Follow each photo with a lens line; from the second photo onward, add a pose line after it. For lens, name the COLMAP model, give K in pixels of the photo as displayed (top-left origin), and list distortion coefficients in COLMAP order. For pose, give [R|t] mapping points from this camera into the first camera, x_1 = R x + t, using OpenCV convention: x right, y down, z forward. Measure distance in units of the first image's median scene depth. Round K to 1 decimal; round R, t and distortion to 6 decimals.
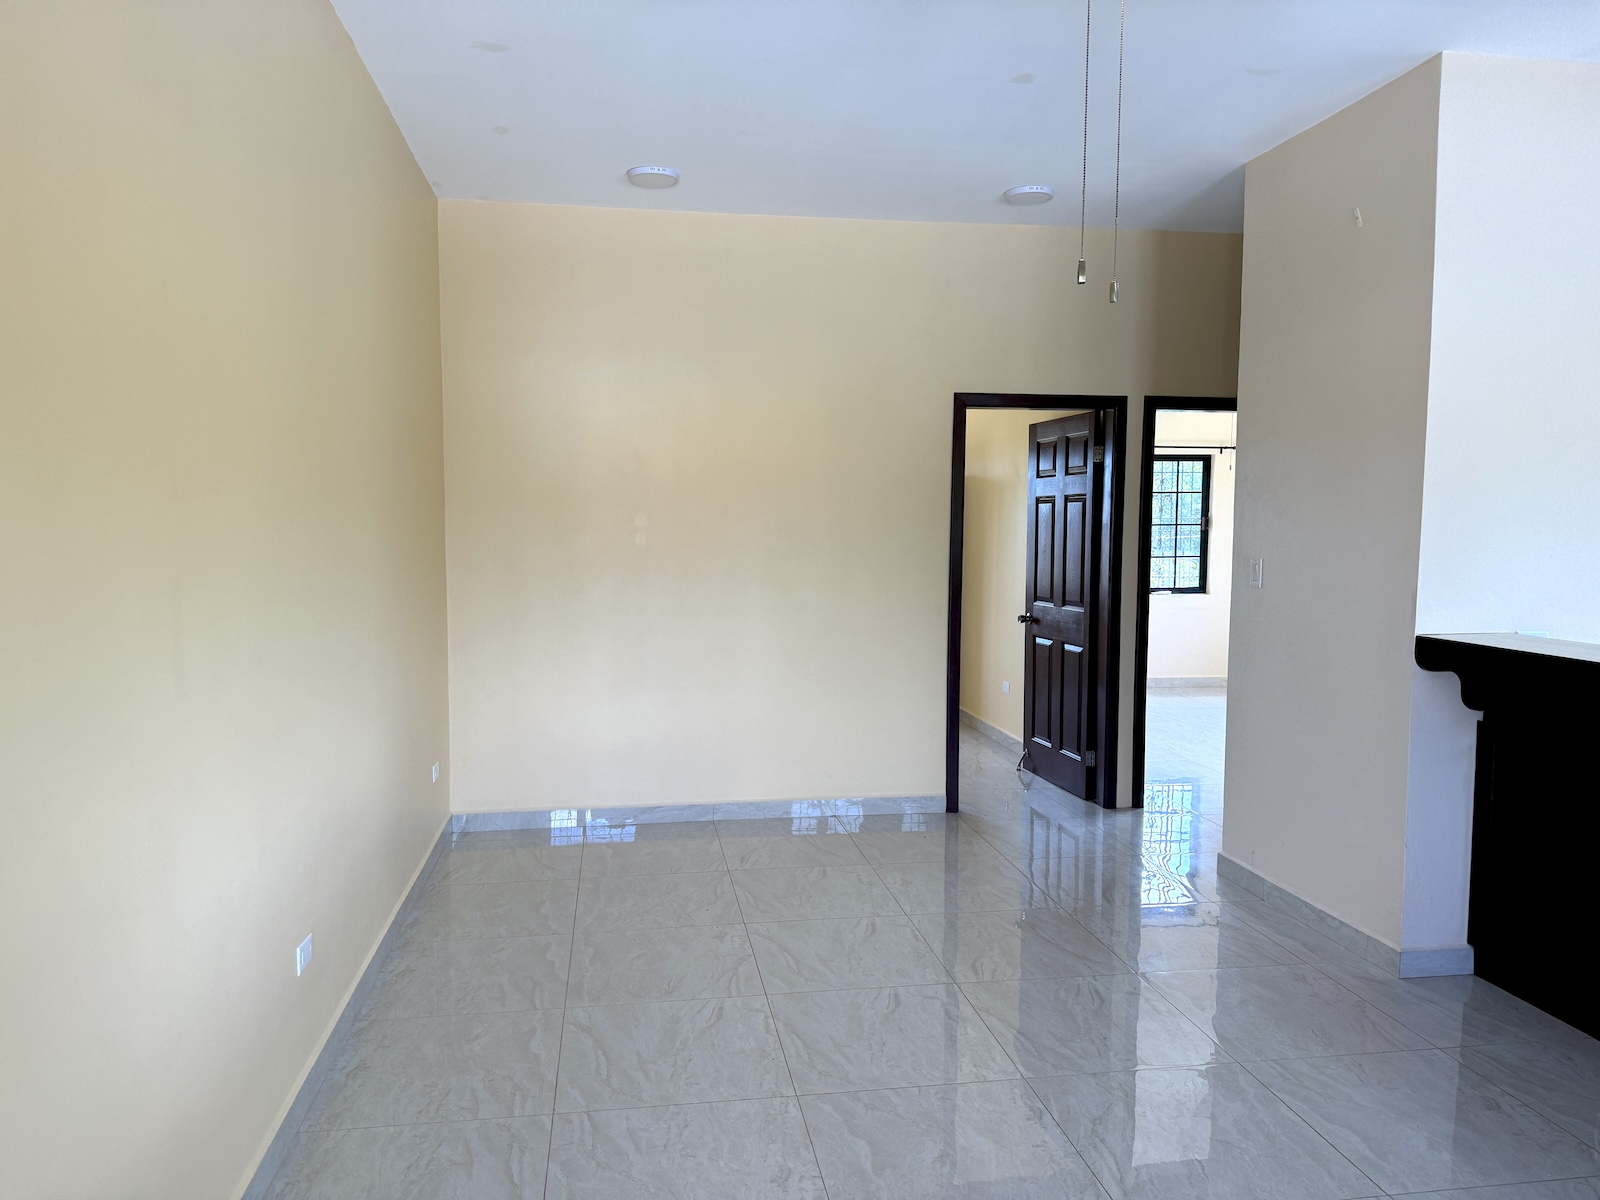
lens RADIAL K [[1129.1, 0, 800.0], [0, 1129.1, 600.0], [0, 0, 1]] dist [0.047669, -0.052771]
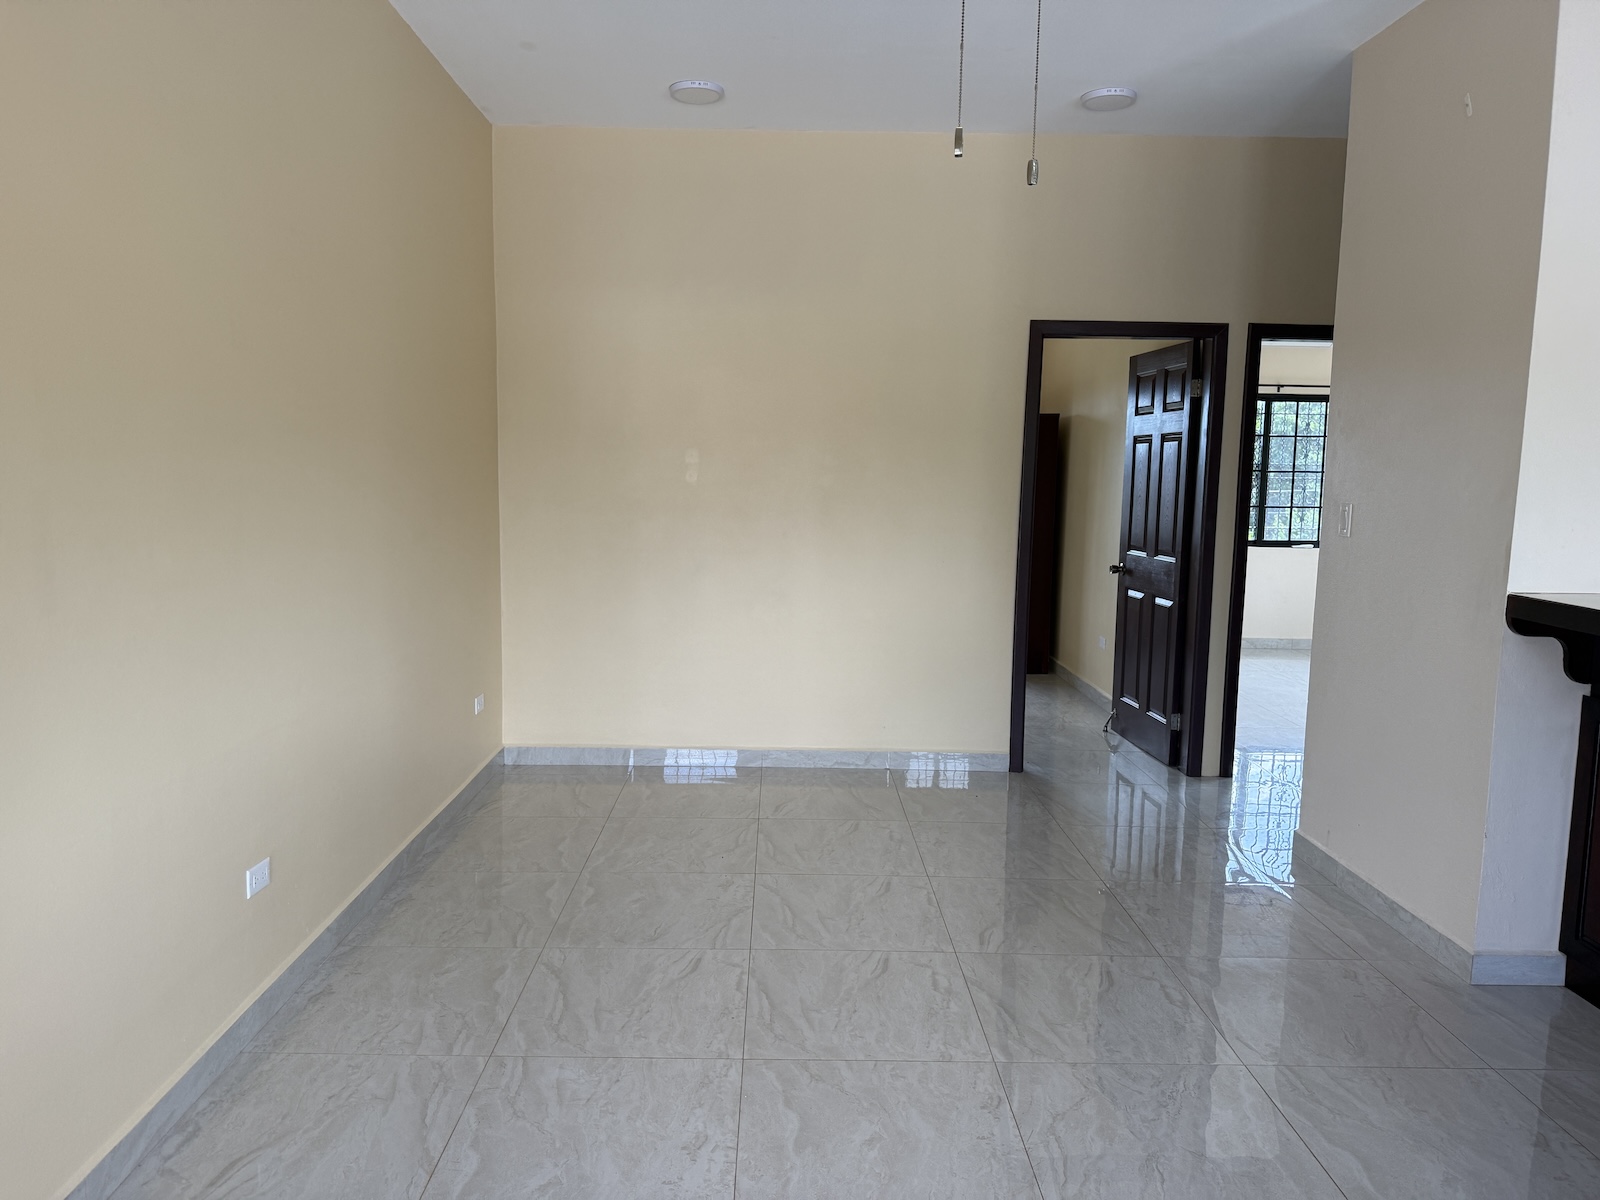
lens RADIAL K [[1135.2, 0, 800.0], [0, 1135.2, 600.0], [0, 0, 1]] dist [0.037641, -0.039268]
pose [[0.989603, 0.031225, -0.140396, 0.115690], [-0.024962, 0.998622, 0.046155, 0.008700], [0.141643, -0.042170, 0.989019, 0.063296]]
